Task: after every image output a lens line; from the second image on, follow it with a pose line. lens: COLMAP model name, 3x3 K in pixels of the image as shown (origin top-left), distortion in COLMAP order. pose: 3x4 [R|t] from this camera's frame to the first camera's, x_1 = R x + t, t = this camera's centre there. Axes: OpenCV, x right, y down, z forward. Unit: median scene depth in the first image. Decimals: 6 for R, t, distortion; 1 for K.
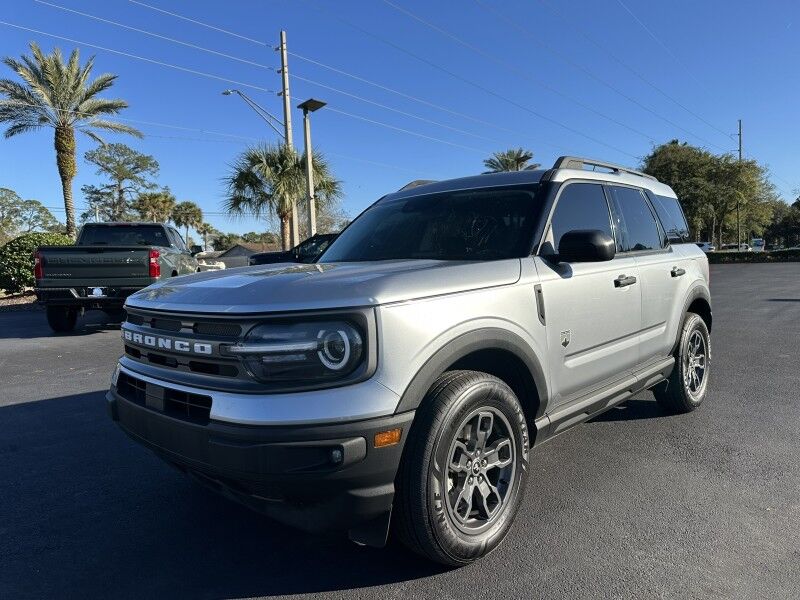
lens RADIAL K [[564.5, 0, 394.2], [0, 564.5, 310.9], [0, 0, 1]] dist [0.031068, -0.041359]
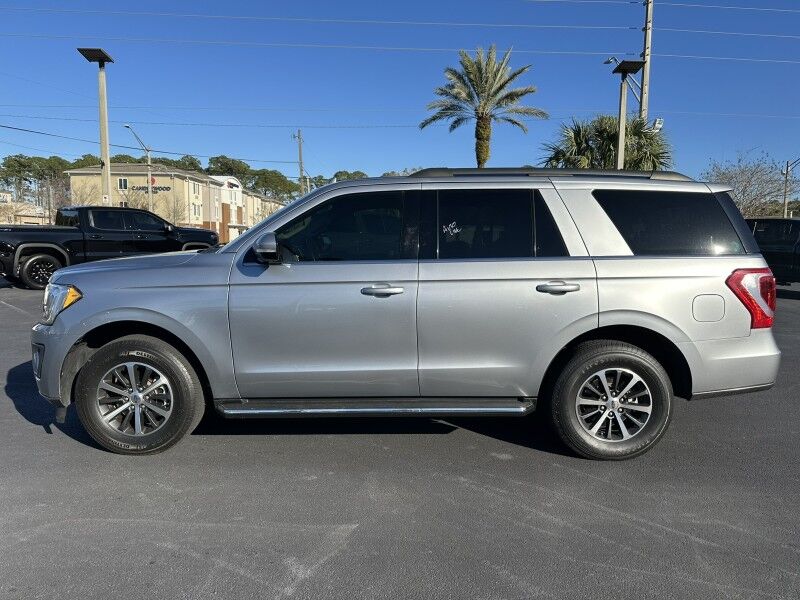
lens RADIAL K [[564.5, 0, 402.2], [0, 564.5, 299.5], [0, 0, 1]] dist [0.031068, -0.041359]
pose [[0.659459, 0.121525, -0.741853, 0.116284], [-0.095425, 0.992396, 0.077741, -0.014061], [0.745659, 0.019524, 0.666041, 0.056083]]
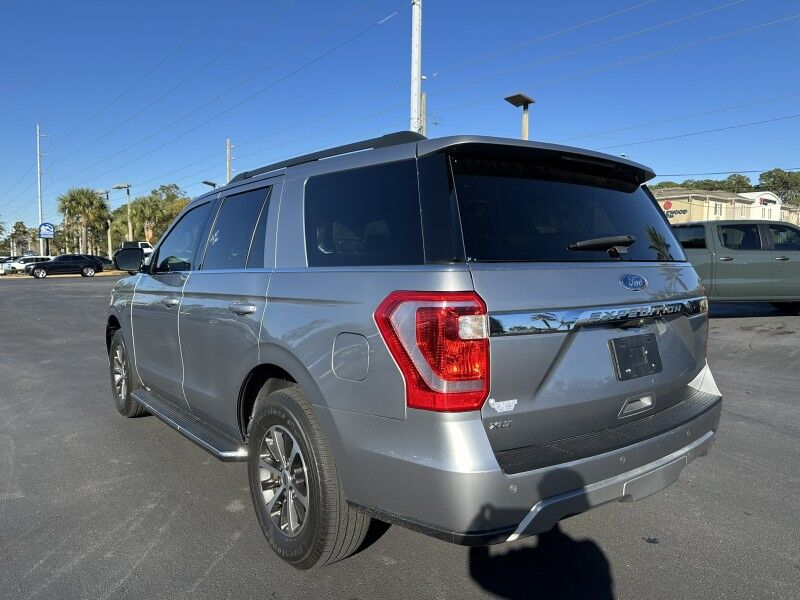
lens RADIAL K [[564.5, 0, 404.8], [0, 564.5, 301.0], [0, 0, 1]] dist [0.031068, -0.041359]
pose [[-0.174863, 0.102778, -0.979214, 0.127055], [-0.073247, 0.990423, 0.117034, -0.019684], [0.981864, 0.092189, -0.165660, 0.134922]]
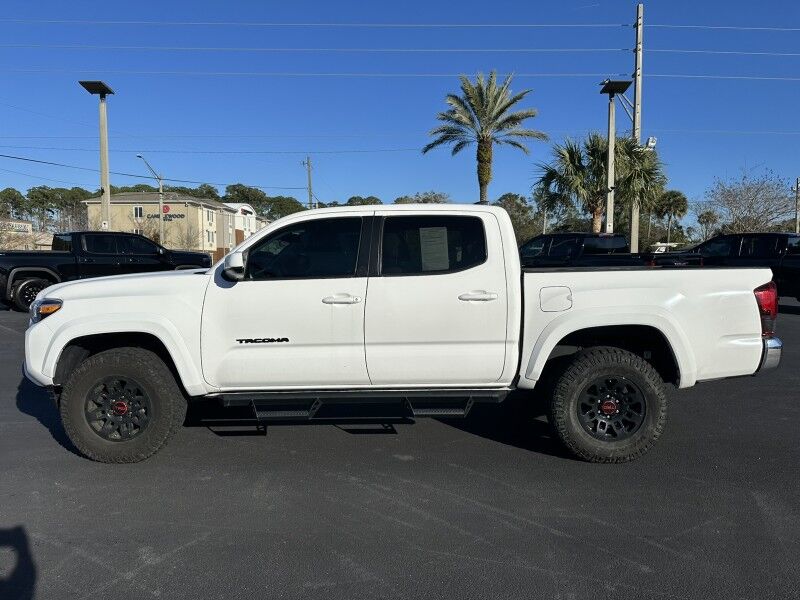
lens RADIAL K [[564.5, 0, 403.6], [0, 564.5, 300.1], [0, 0, 1]] dist [0.031068, -0.041359]
pose [[0.639974, 0.082981, -0.763903, 0.127269], [-0.082214, 0.995840, 0.039300, -0.013184], [0.763986, 0.037653, 0.644133, 0.065312]]
